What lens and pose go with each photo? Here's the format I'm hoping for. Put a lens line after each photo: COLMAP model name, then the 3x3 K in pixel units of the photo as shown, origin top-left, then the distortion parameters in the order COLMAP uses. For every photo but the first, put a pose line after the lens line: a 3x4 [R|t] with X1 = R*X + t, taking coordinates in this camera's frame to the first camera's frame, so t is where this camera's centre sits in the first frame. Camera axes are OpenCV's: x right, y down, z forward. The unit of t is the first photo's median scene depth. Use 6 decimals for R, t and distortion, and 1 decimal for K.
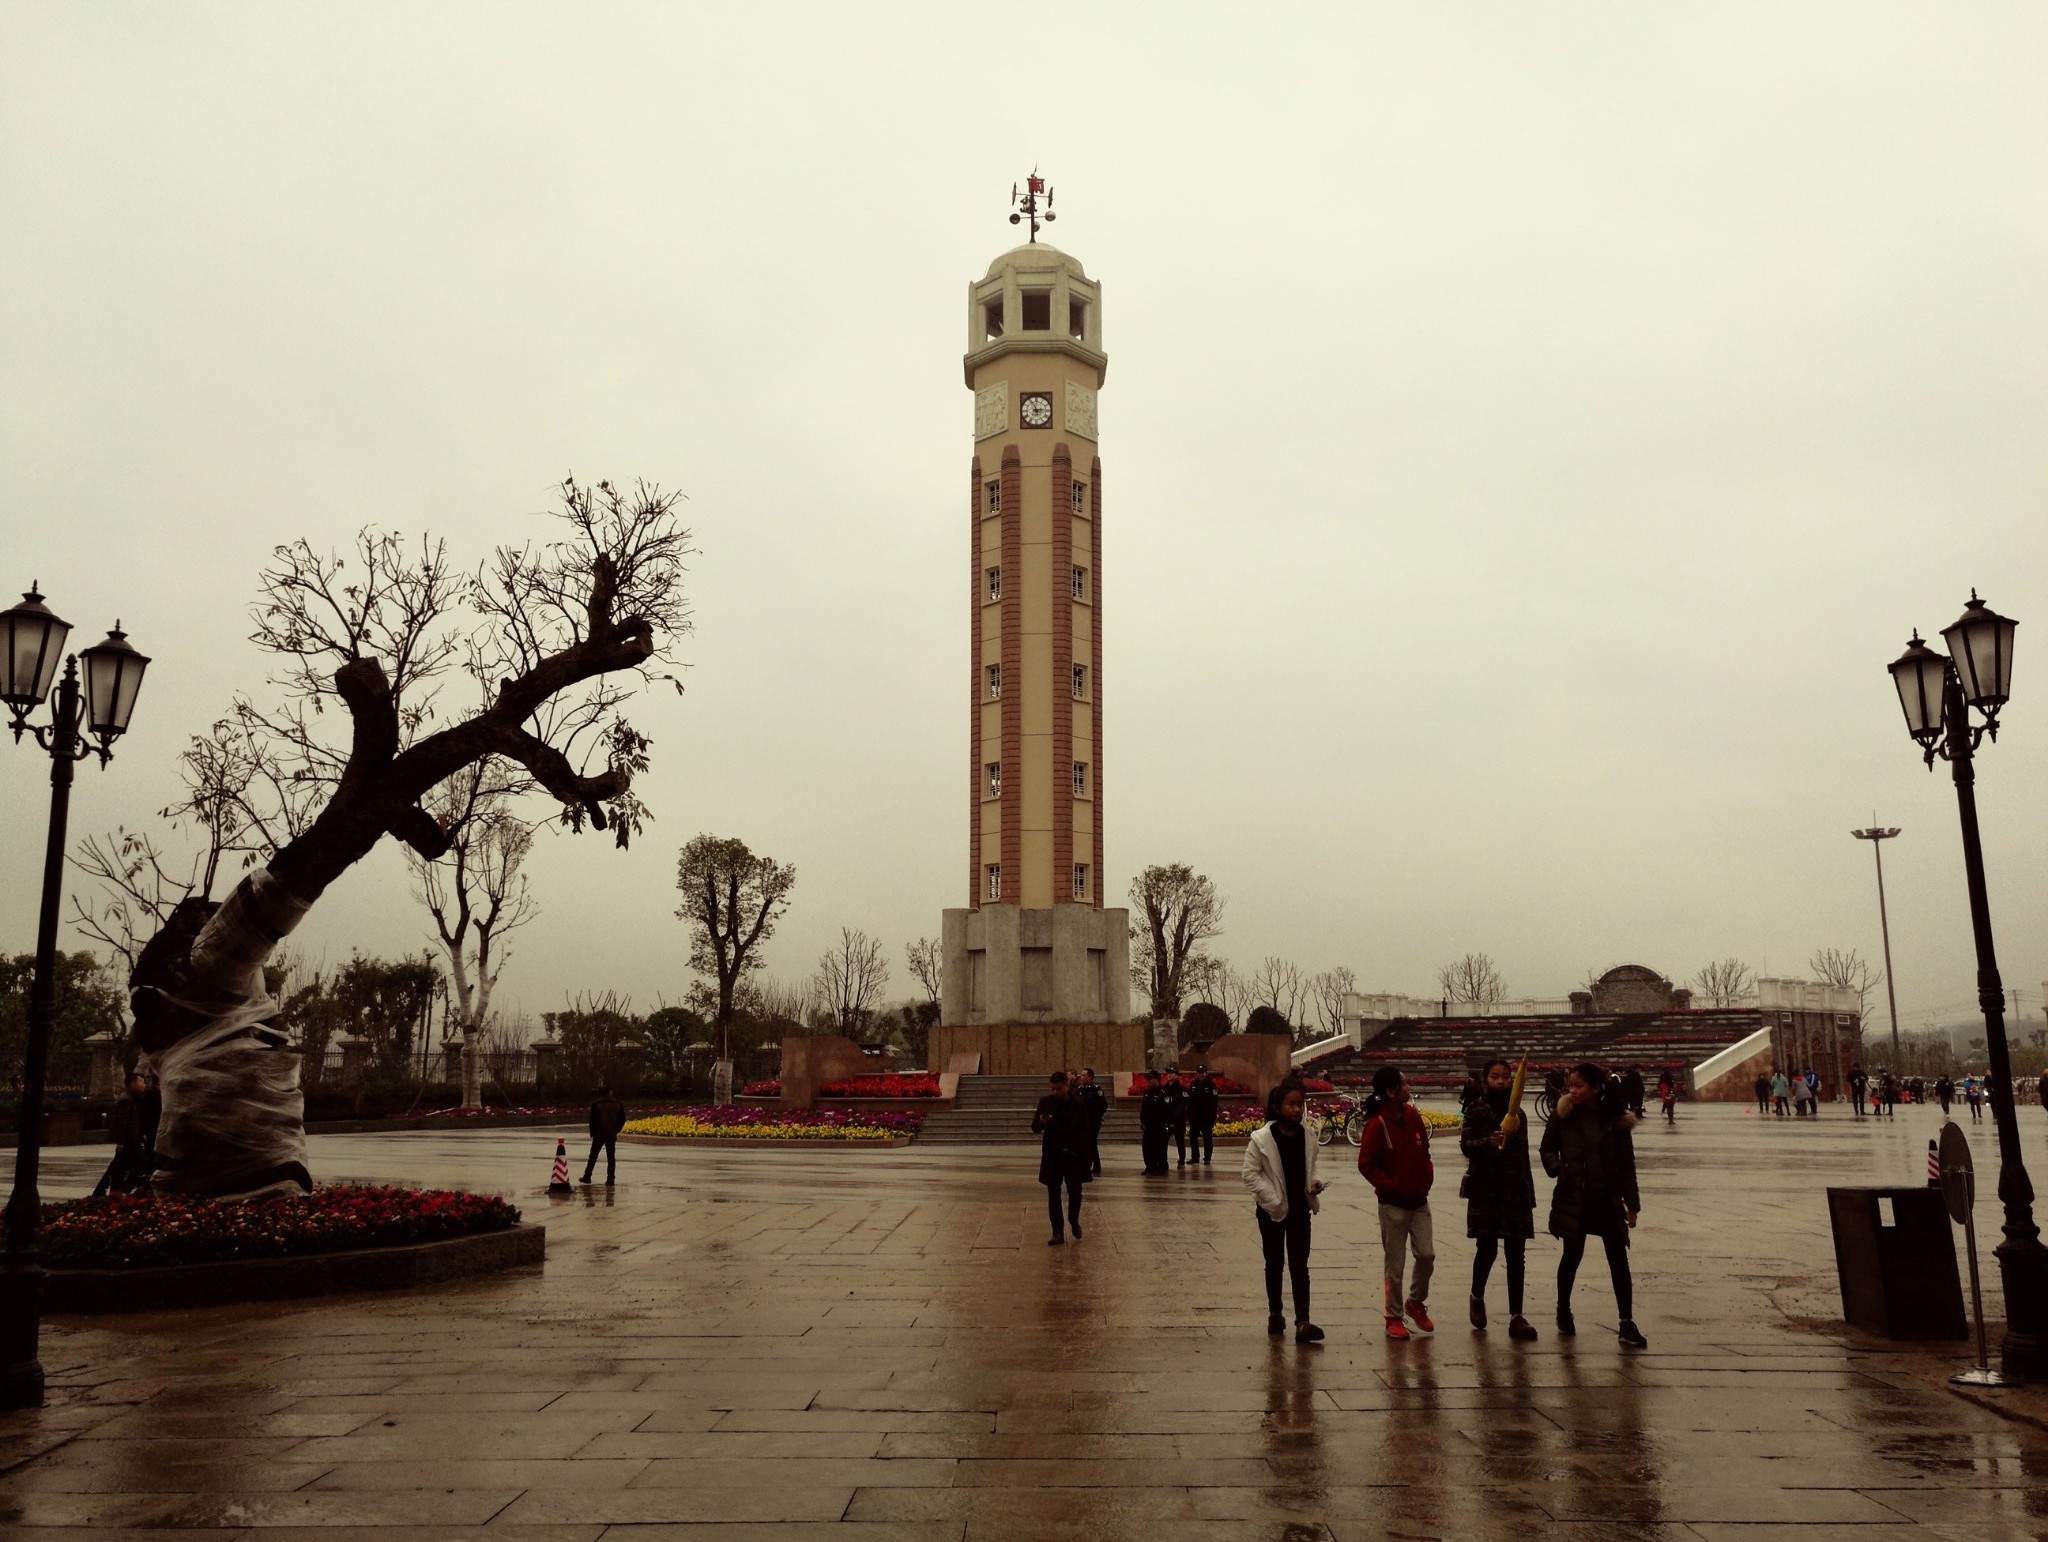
lens RADIAL K [[1636.4, 0, 1005.3], [0, 1636.4, 755.9], [0, 0, 1]] dist [-0.004496, 0.015912]
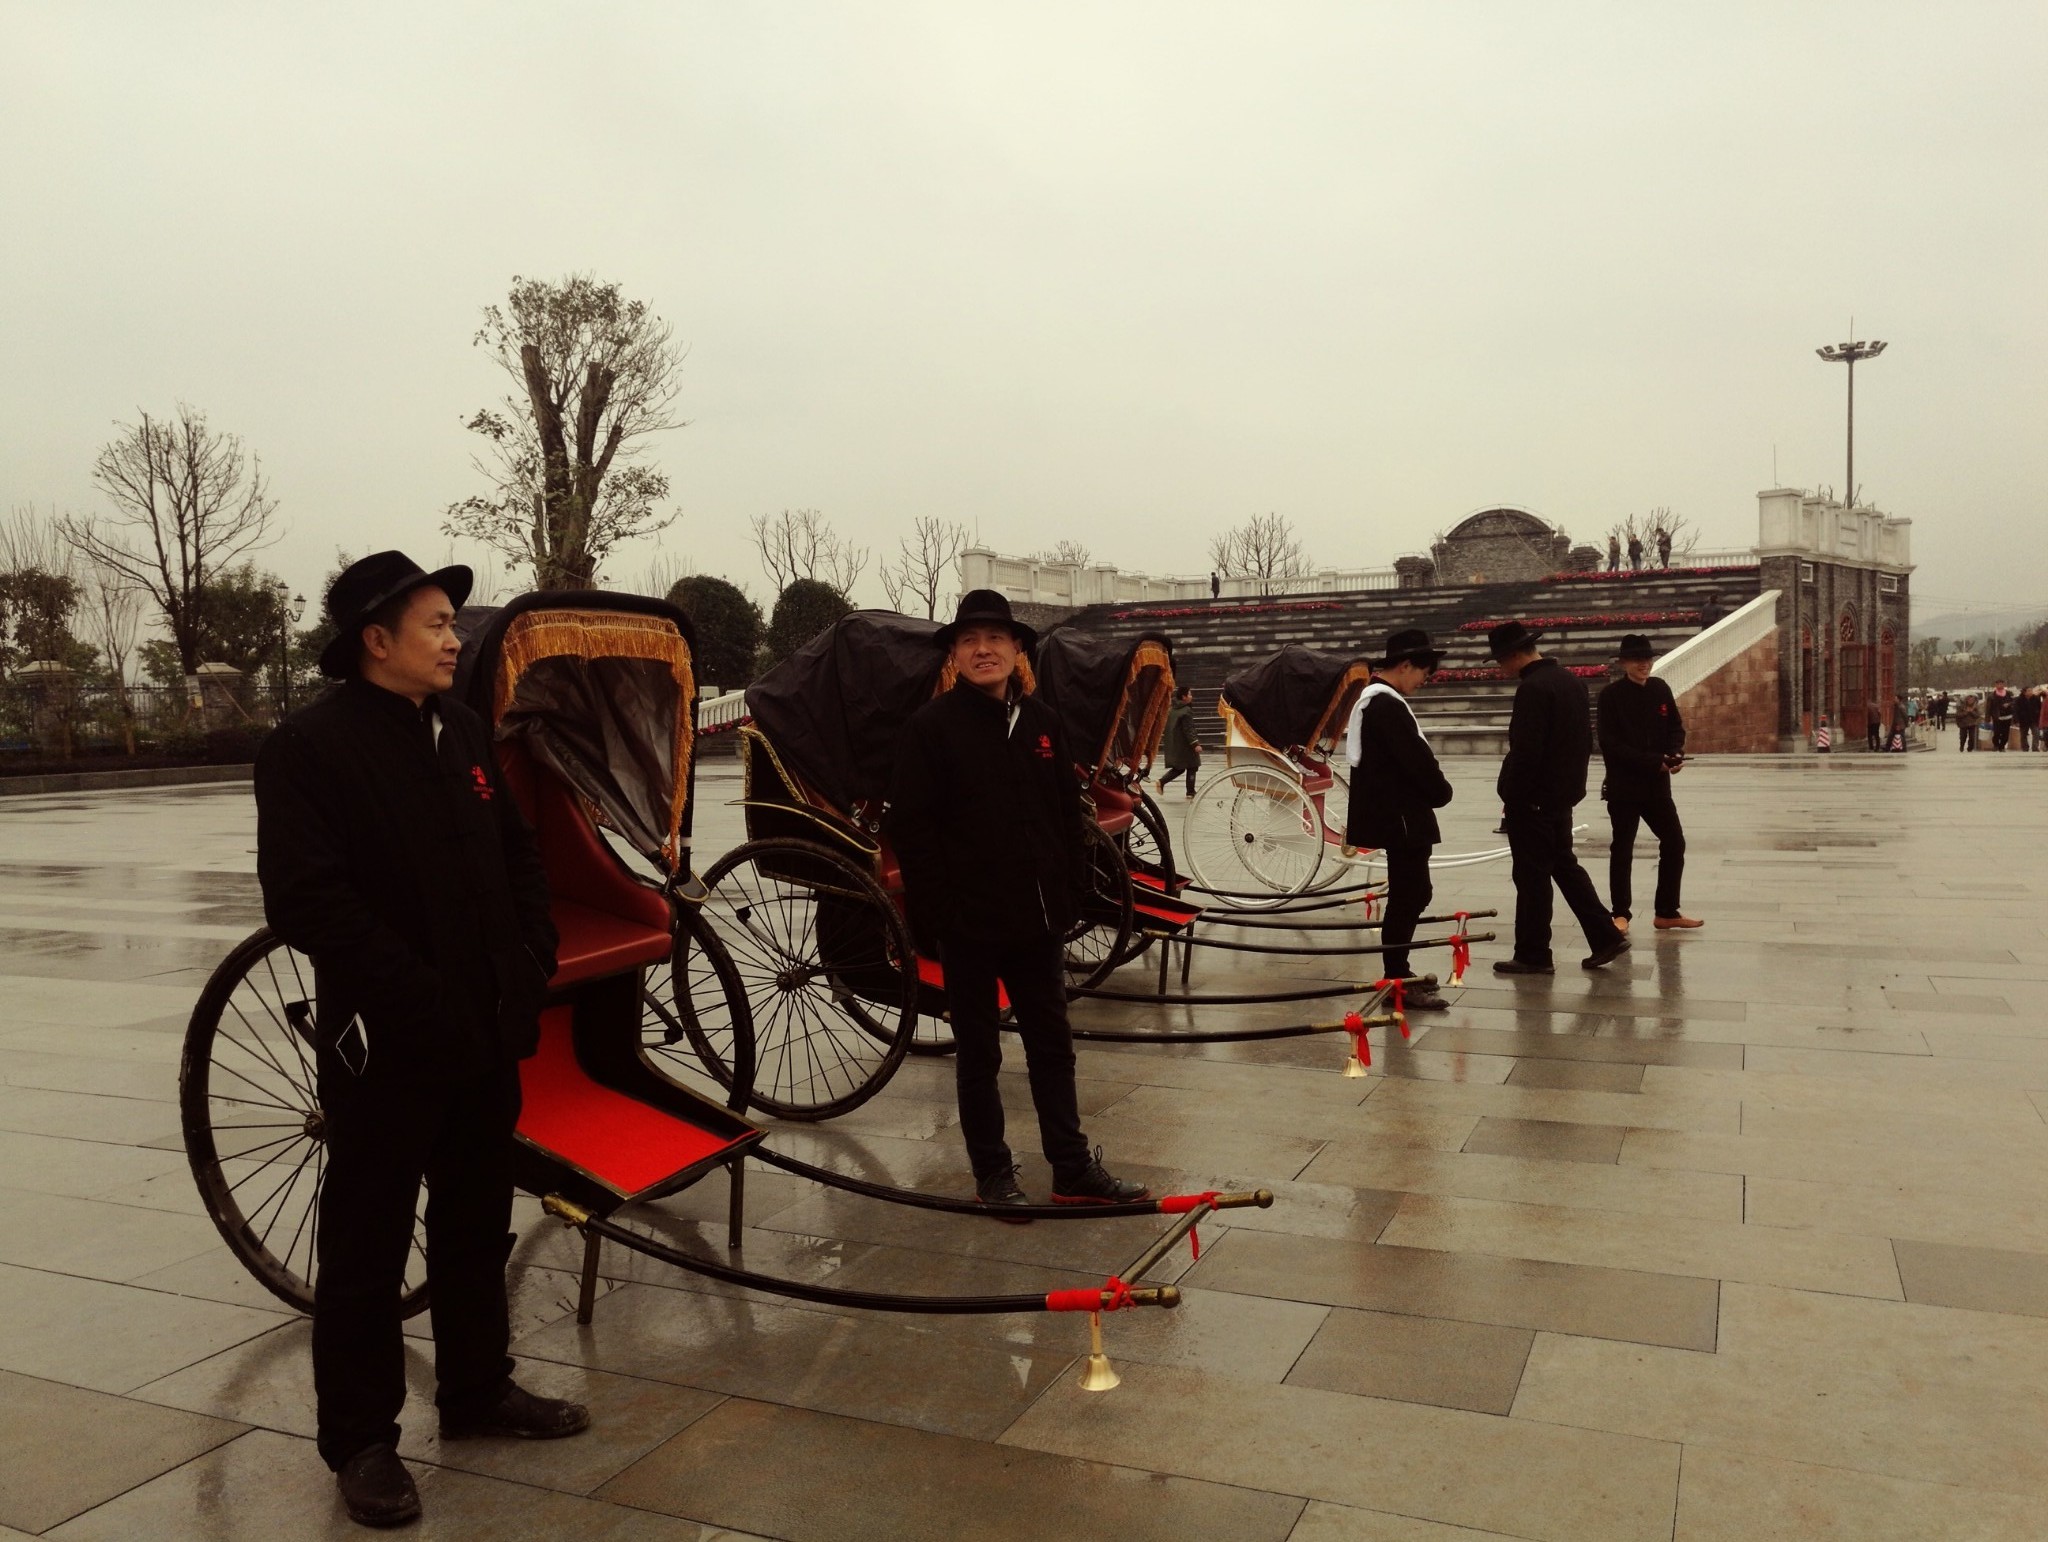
lens RADIAL K [[1636.4, 0, 1030.4], [0, 1636.4, 776.5], [0, 0, 1]] dist [-0.004496, 0.015912]
pose [[0.996355, -0.024234, 0.081794, 0.191036], [0.004518, 0.972446, 0.233084, 0.096627], [-0.085189, -0.231865, 0.969011, 0.494586]]
